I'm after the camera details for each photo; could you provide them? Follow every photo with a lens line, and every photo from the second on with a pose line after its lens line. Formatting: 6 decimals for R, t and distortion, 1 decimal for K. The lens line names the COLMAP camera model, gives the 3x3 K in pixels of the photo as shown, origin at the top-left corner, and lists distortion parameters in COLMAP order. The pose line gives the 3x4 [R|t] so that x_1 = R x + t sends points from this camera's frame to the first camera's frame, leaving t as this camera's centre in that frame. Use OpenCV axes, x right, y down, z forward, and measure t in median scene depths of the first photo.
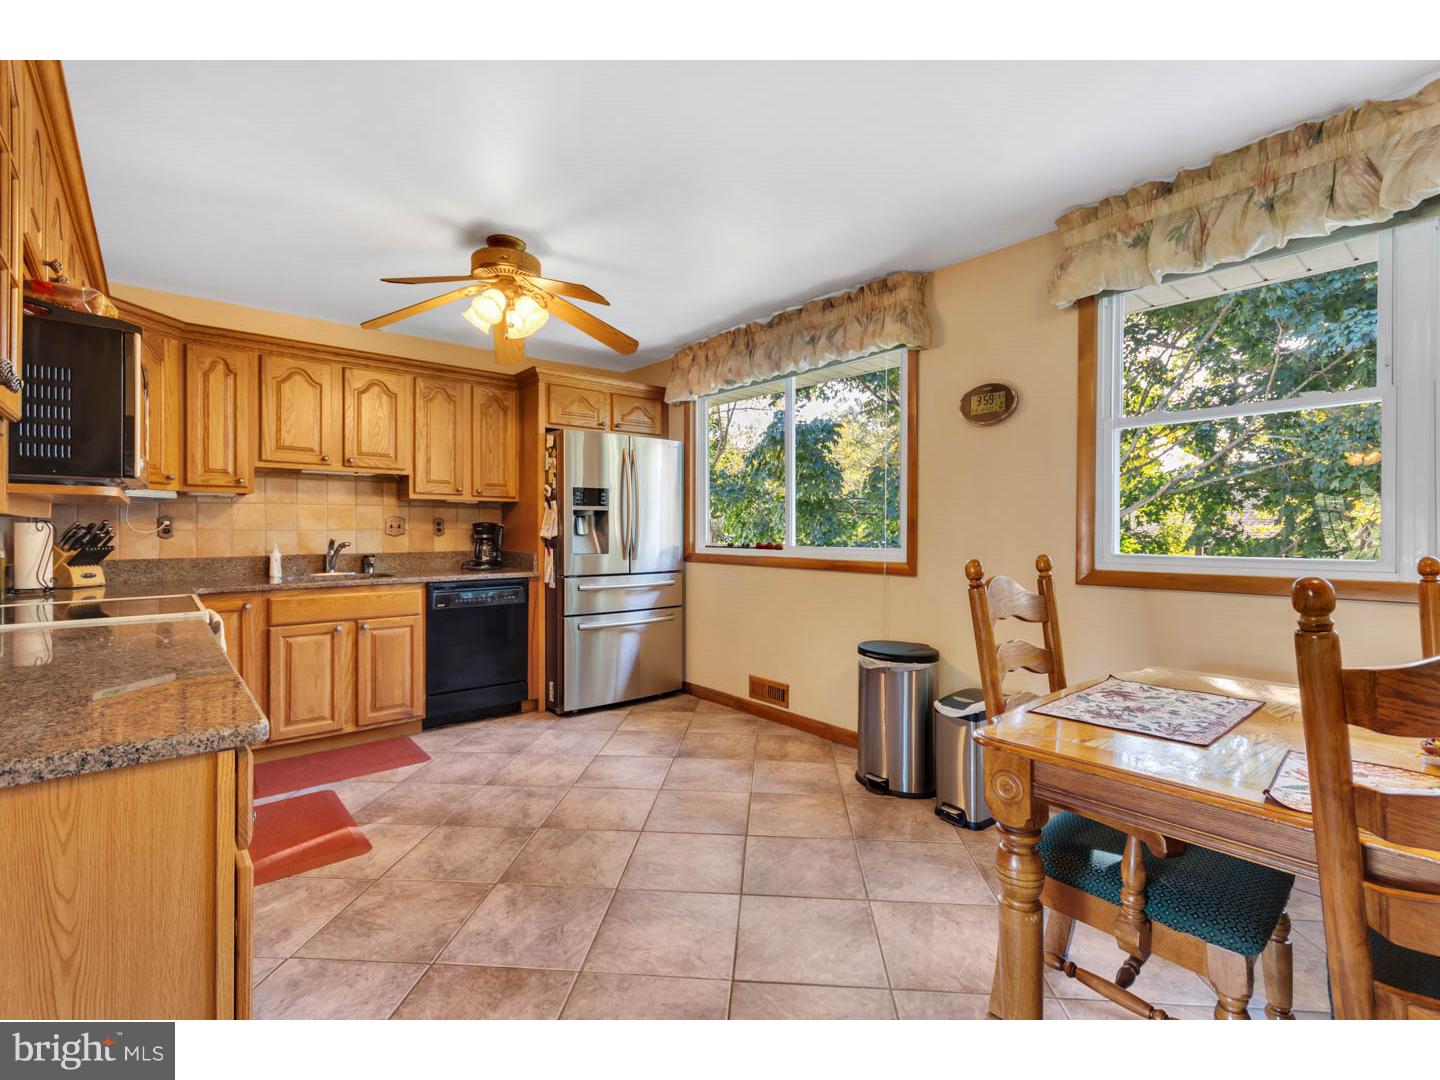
lens RADIAL K [[663.5, 0, 719.9], [0, 663.5, 536.8], [0, 0, 1]] dist [0.011238, 0.000269]
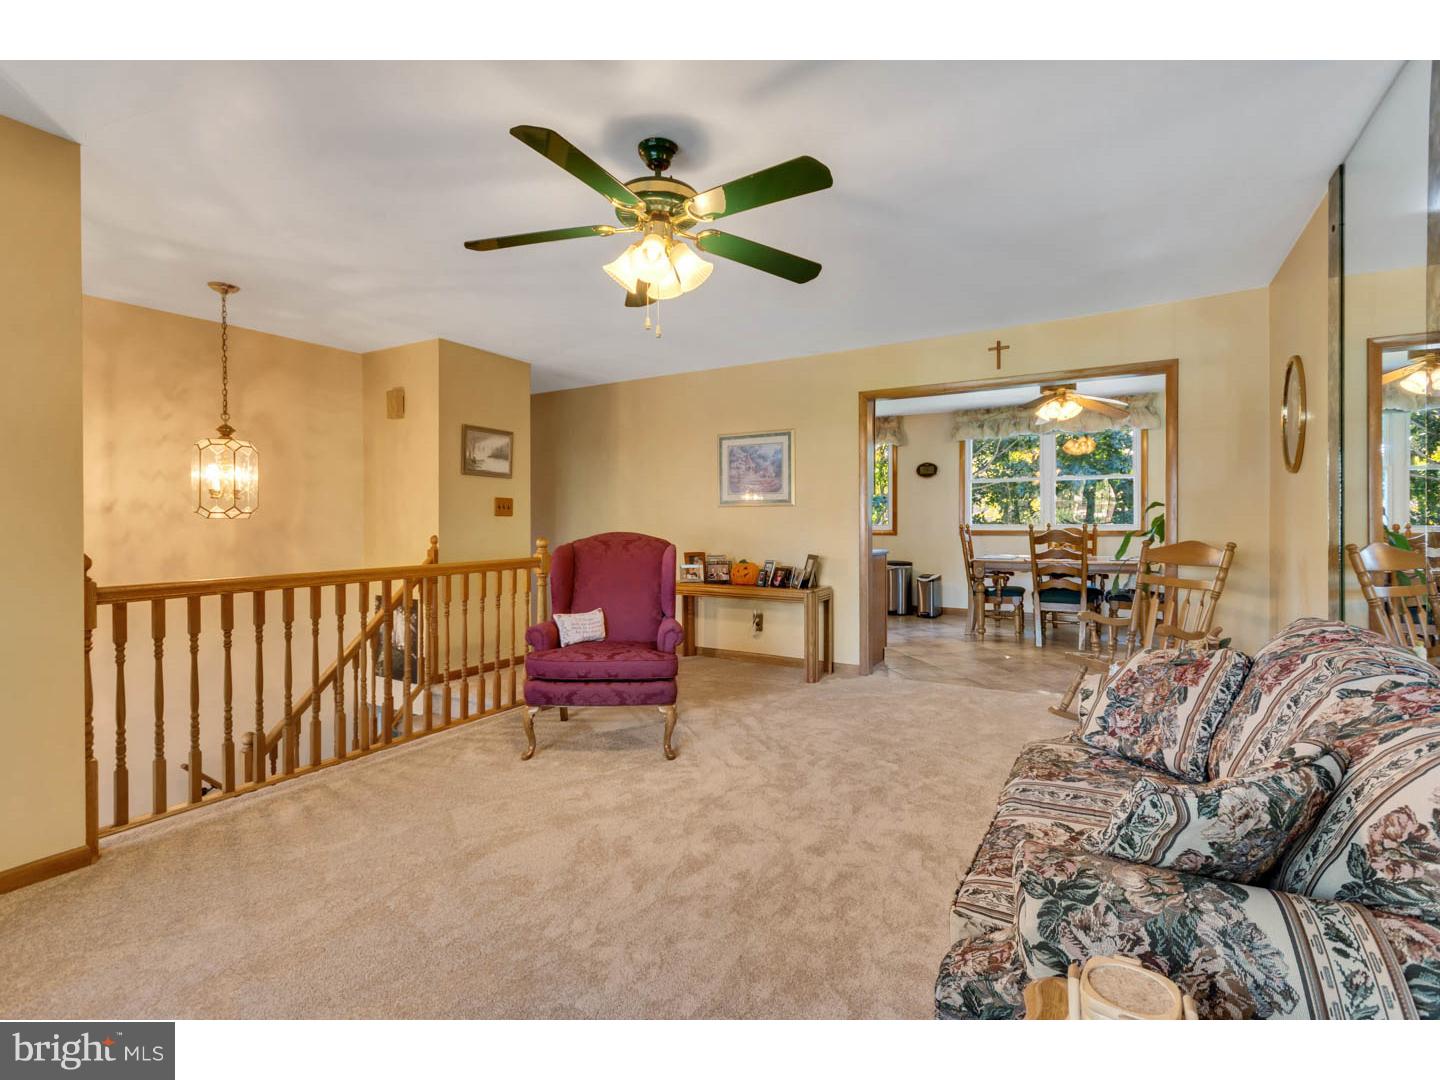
lens RADIAL K [[663.5, 0, 721.9], [0, 663.5, 524.1], [0, 0, 1]] dist [0.011238, 0.000269]
pose [[0.947710, -0.004601, 0.319100, -1.252034], [0.003789, 0.999988, 0.003164, 0.007413], [-0.319111, -0.001790, 0.947716, -1.297425]]
